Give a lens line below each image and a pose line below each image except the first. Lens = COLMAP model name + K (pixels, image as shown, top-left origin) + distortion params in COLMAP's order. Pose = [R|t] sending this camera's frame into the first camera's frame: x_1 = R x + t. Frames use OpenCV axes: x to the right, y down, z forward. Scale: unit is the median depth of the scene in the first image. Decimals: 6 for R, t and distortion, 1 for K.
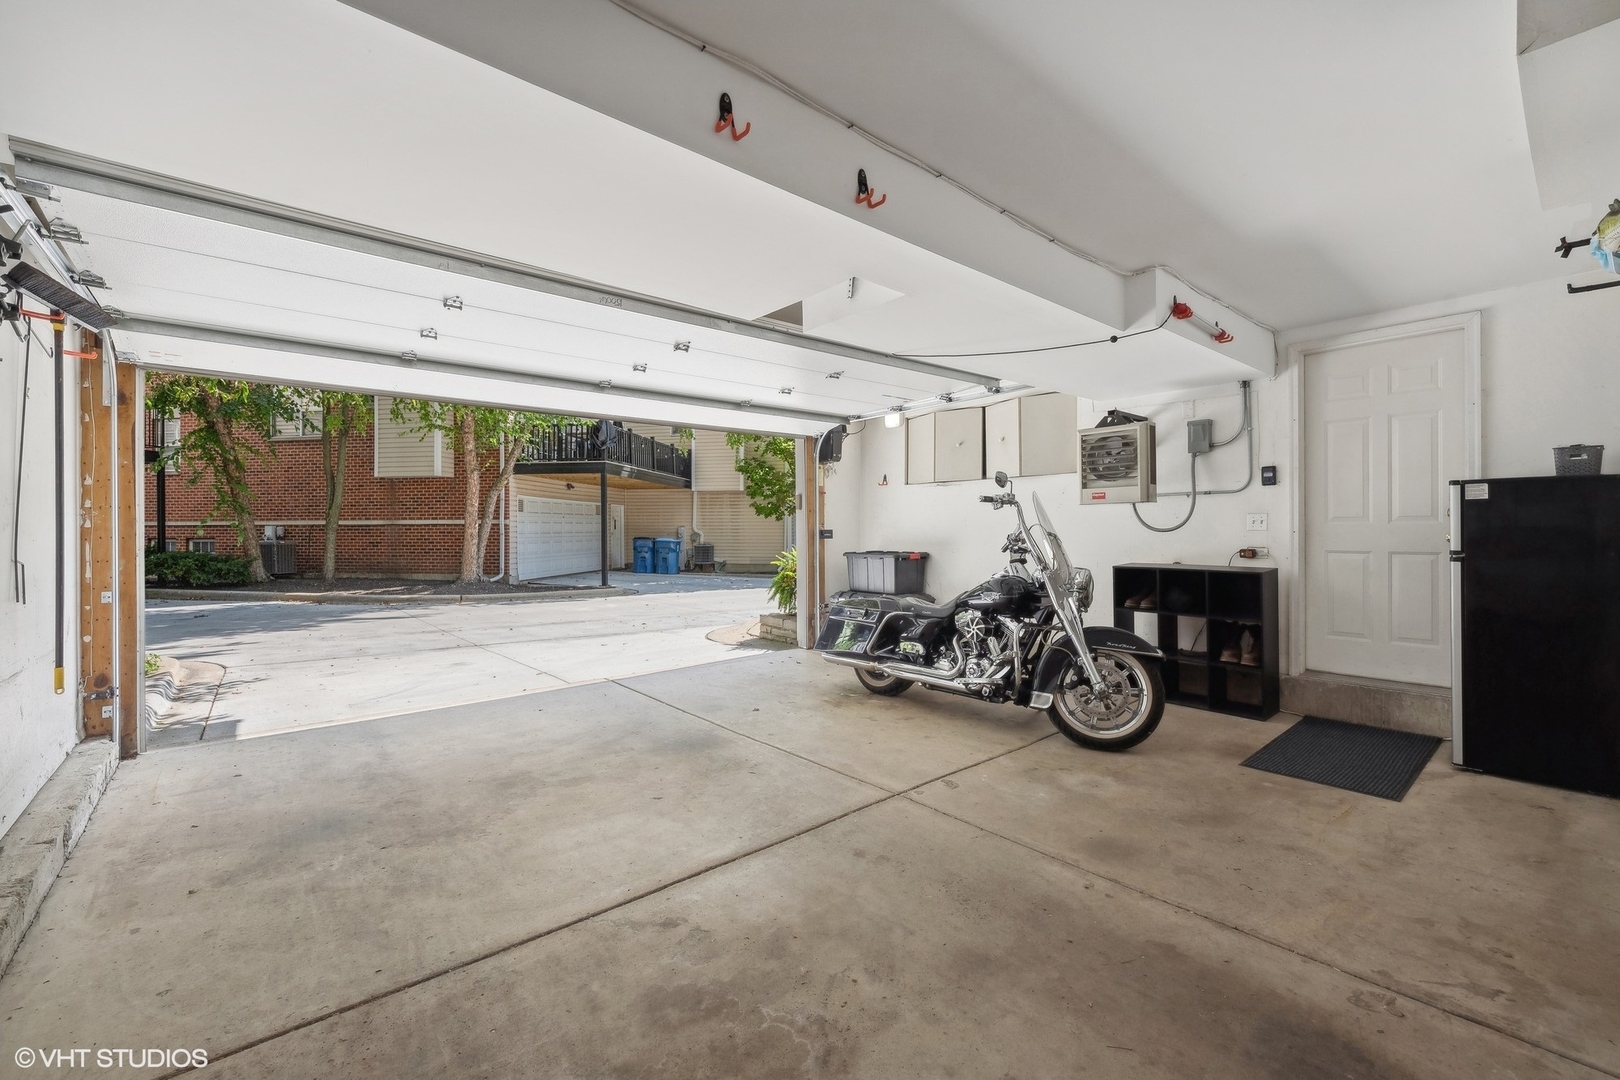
lens RADIAL K [[663.5, 0, 804.0], [0, 663.5, 532.7], [0, 0, 1]] dist [0.001097, 0.000002]
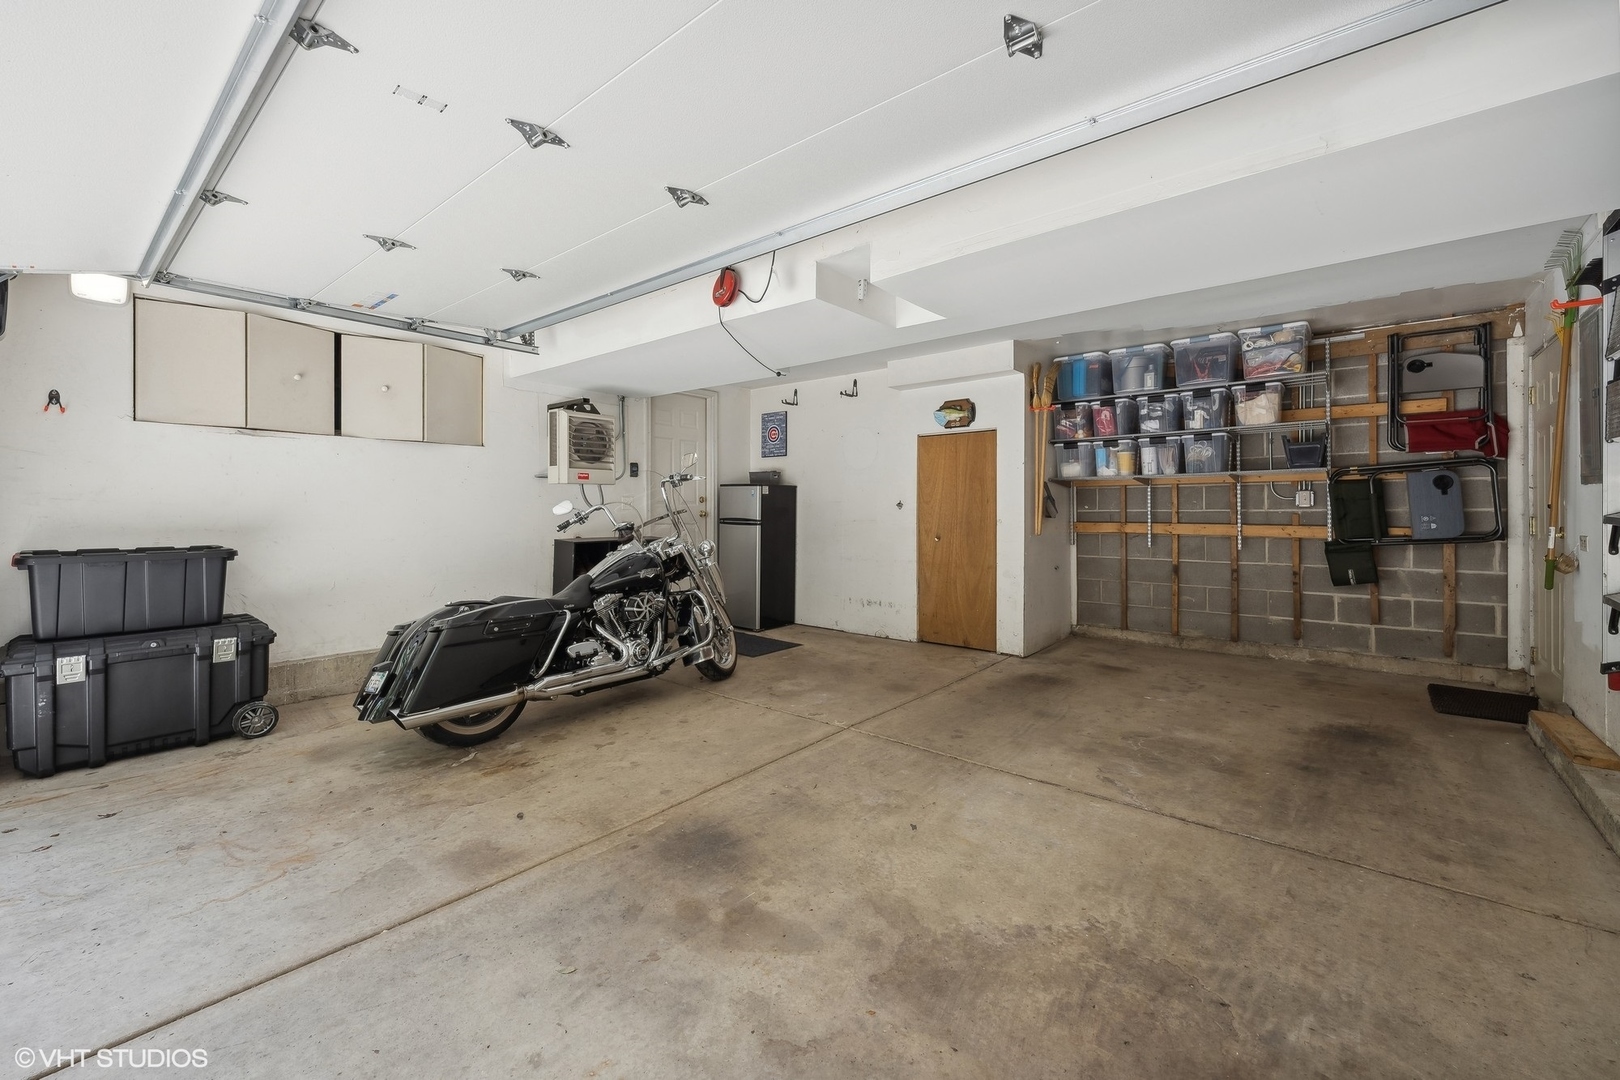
lens RADIAL K [[651.7, 0, 809.7], [0, 651.7, 513.5], [0, 0, 1]] dist [0.002339, 0.000123]
pose [[-0.170469, 0.001622, 0.985362, -0.878187], [0.005466, 0.999985, -0.000700, 0.009967], [-0.985348, 0.005267, -0.170475, 1.112938]]
